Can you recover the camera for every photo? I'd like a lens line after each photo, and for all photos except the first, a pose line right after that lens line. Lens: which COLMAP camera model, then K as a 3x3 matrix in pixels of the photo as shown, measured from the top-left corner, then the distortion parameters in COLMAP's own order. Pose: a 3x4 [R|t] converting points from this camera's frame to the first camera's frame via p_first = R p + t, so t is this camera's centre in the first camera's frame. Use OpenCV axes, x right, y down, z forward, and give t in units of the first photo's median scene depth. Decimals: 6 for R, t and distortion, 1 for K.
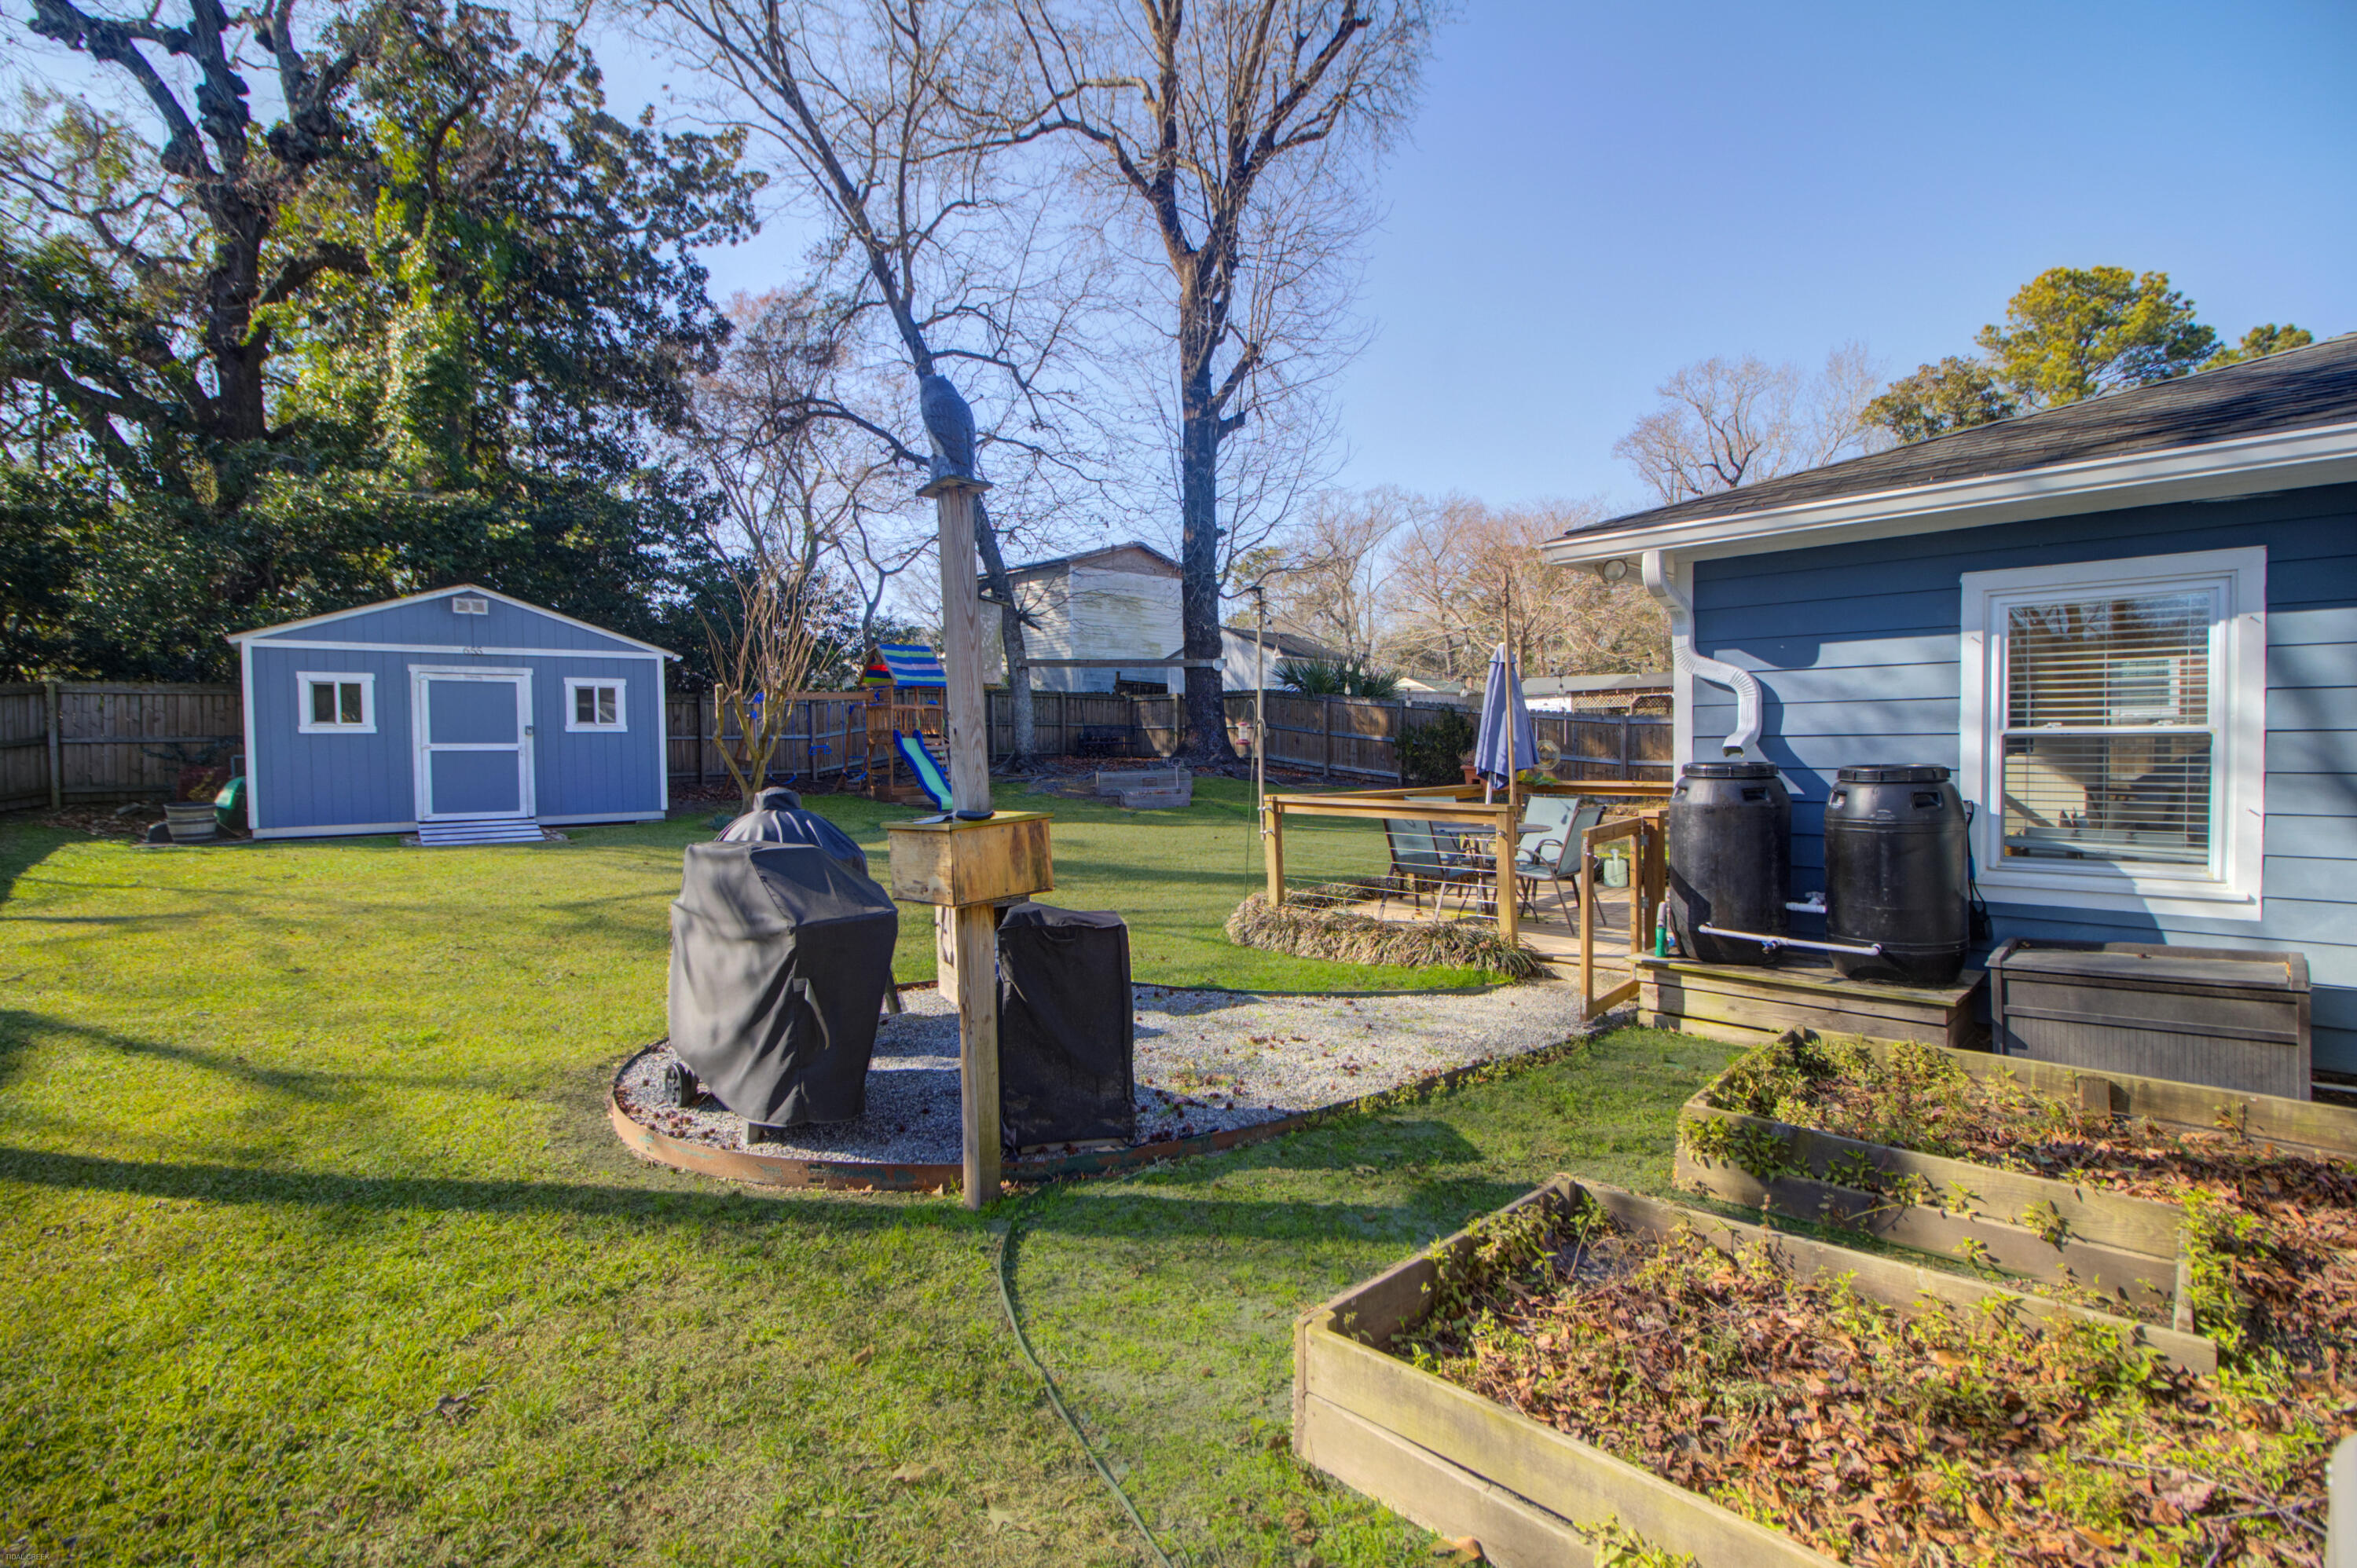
lens RADIAL K [[1133.3, 0, 1178.5], [0, 1133.3, 784.0], [0, 0, 1]] dist [0.000205, -0.000014]
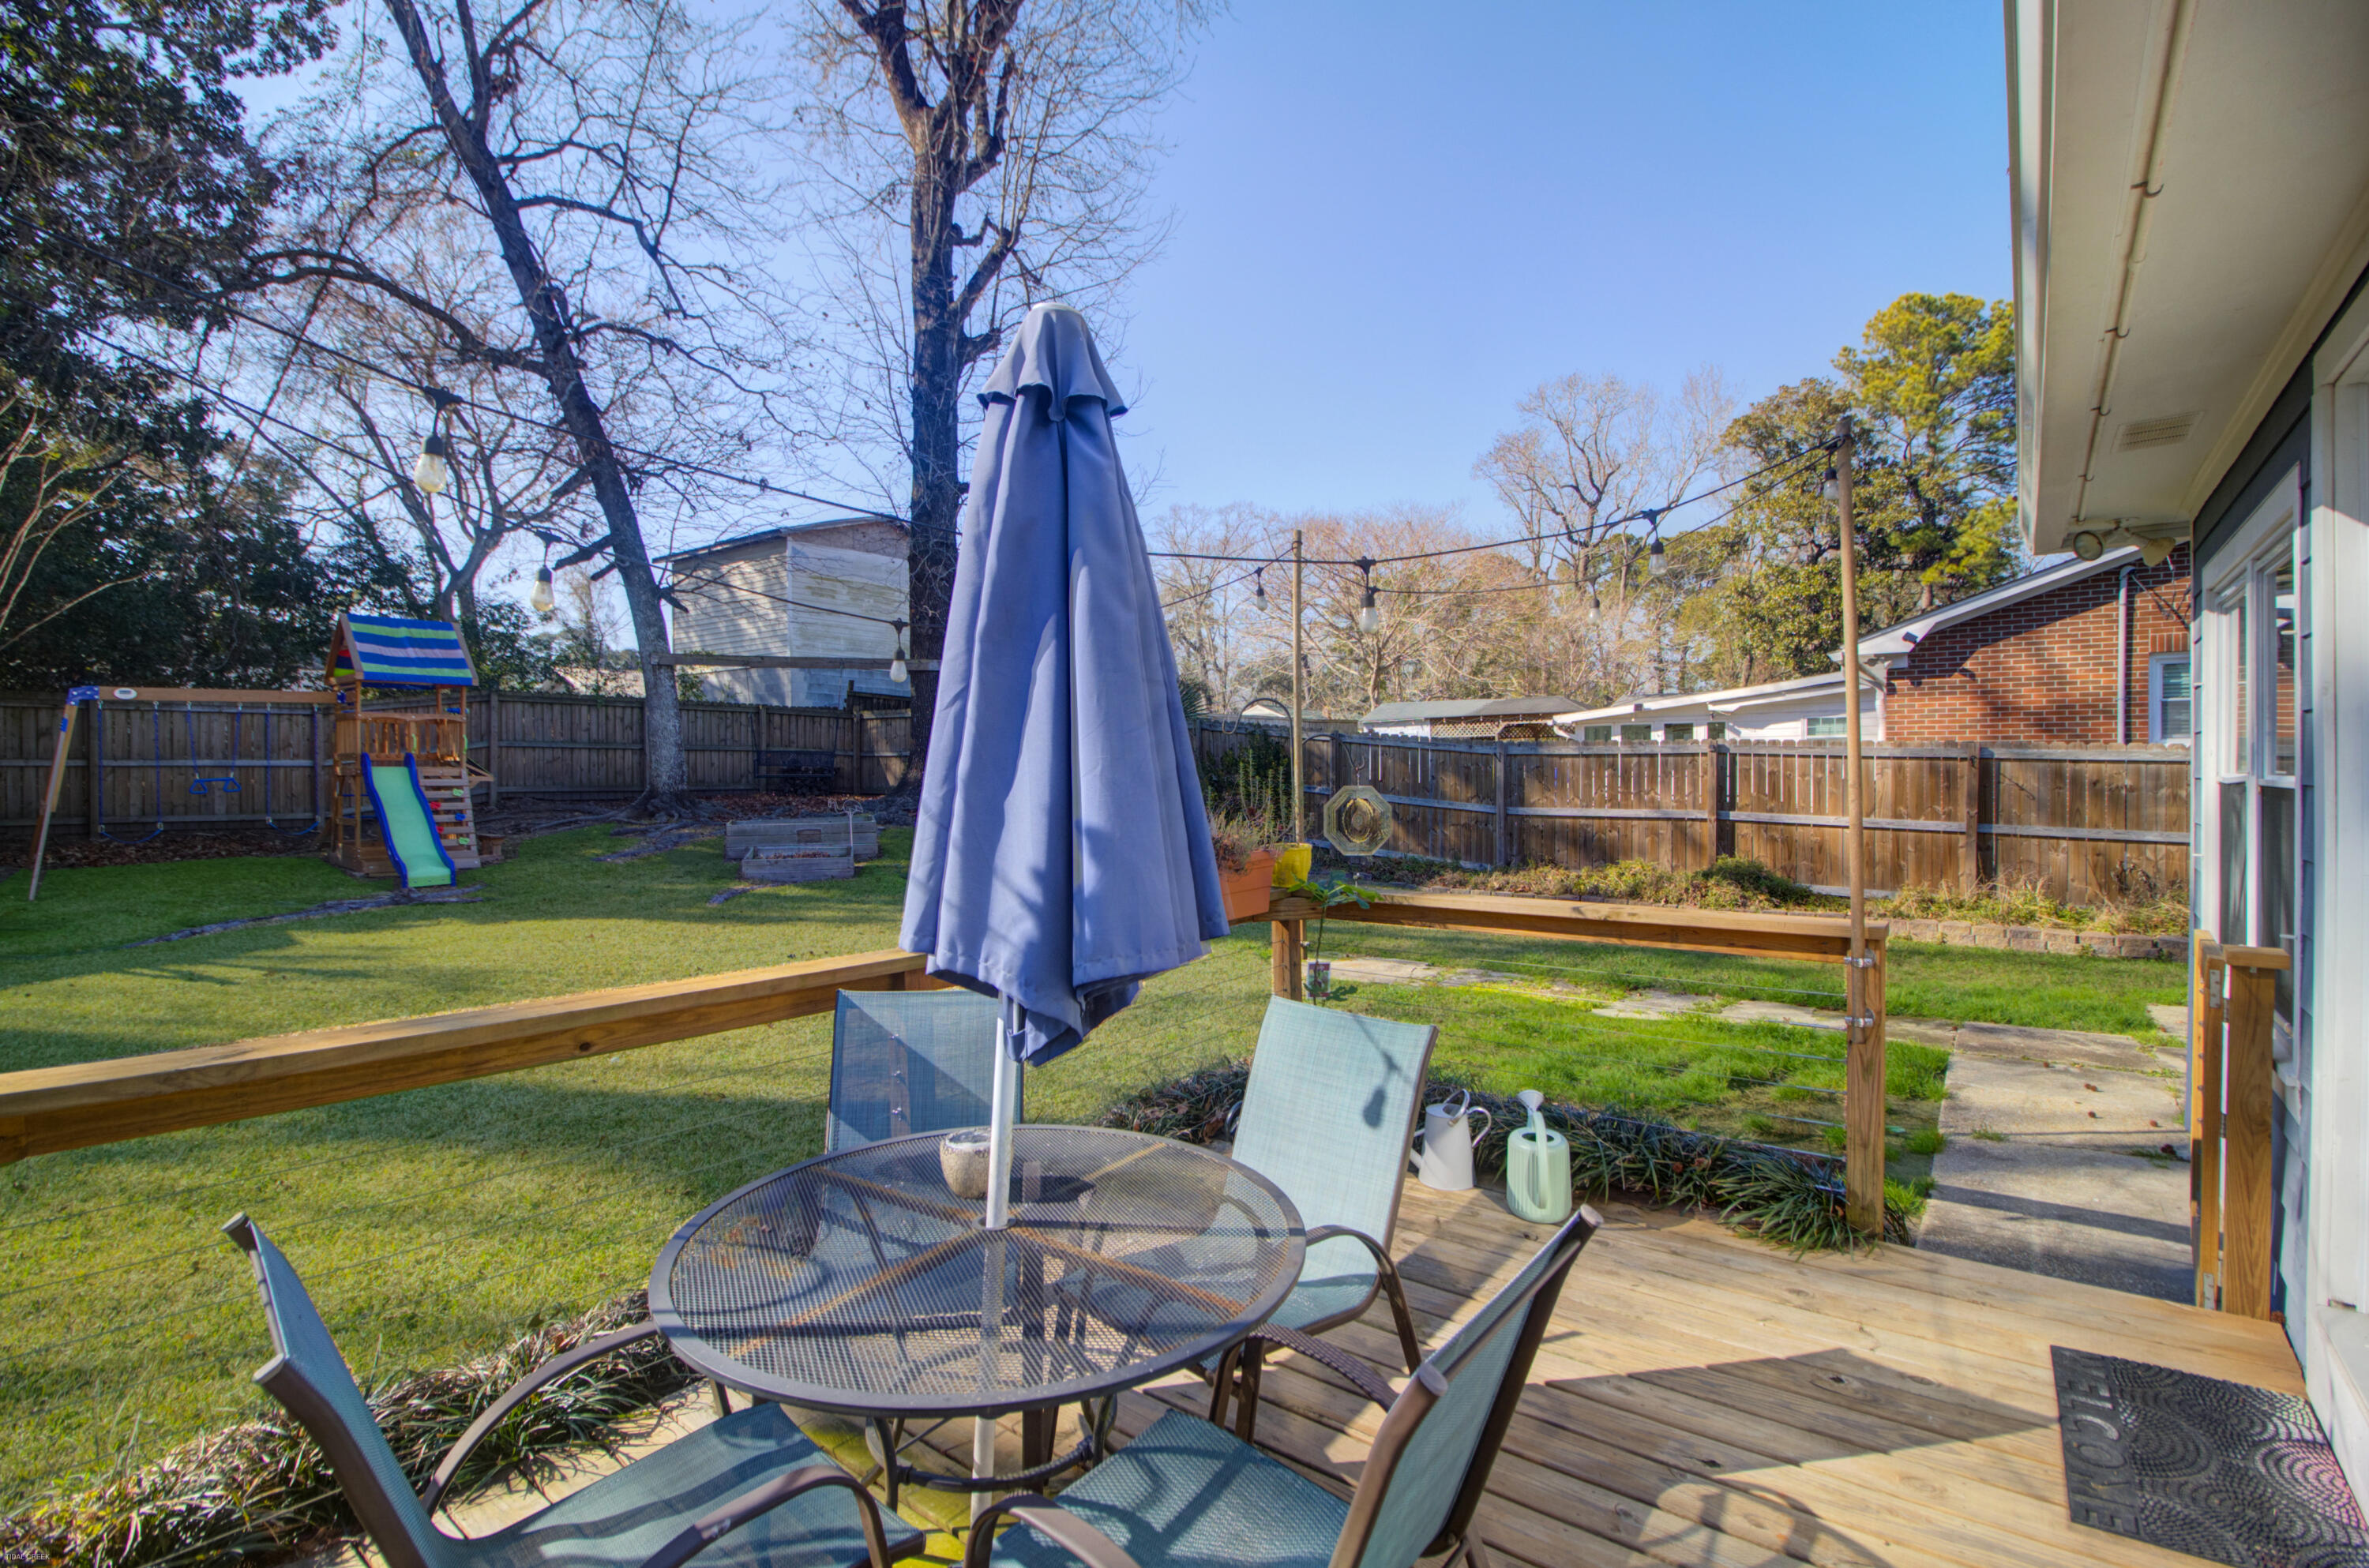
lens RADIAL K [[1107.0, 0, 1184.5], [0, 1107.0, 784.0], [0, 0, 1]] dist [-0.002355, -0.000548]
pose [[0.993450, 0.004626, 0.114172, 0.097952], [-0.001541, 0.999632, -0.027089, -0.012247], [-0.114255, 0.026736, 0.993092, 0.282803]]
